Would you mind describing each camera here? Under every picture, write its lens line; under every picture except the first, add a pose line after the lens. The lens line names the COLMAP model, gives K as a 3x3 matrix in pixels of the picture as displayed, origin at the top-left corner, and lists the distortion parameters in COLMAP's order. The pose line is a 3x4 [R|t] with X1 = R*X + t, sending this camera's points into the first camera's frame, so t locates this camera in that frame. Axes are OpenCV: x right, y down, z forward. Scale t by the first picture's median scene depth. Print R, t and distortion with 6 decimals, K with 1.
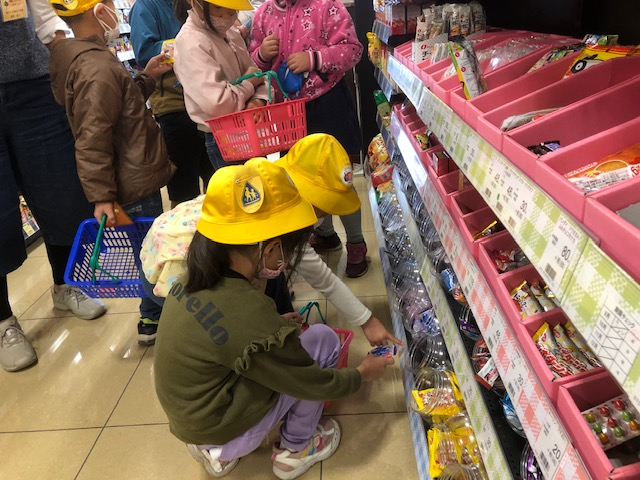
lens RADIAL K [[528.3, 0, 320.5], [0, 528.3, 245.9], [0, 0, 1]] dist [0.039903, -0.077524]
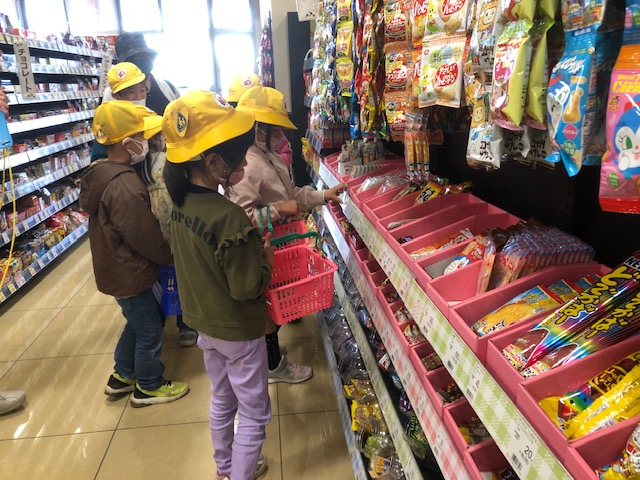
lens RADIAL K [[528.3, 0, 318.7], [0, 528.3, 237.8], [0, 0, 1]] dist [0.039903, -0.077524]
pose [[0.988986, 0.023686, 0.146104, -0.172737], [-0.002460, 0.989606, -0.143784, 0.084671], [-0.147991, 0.141841, 0.978764, -0.765944]]
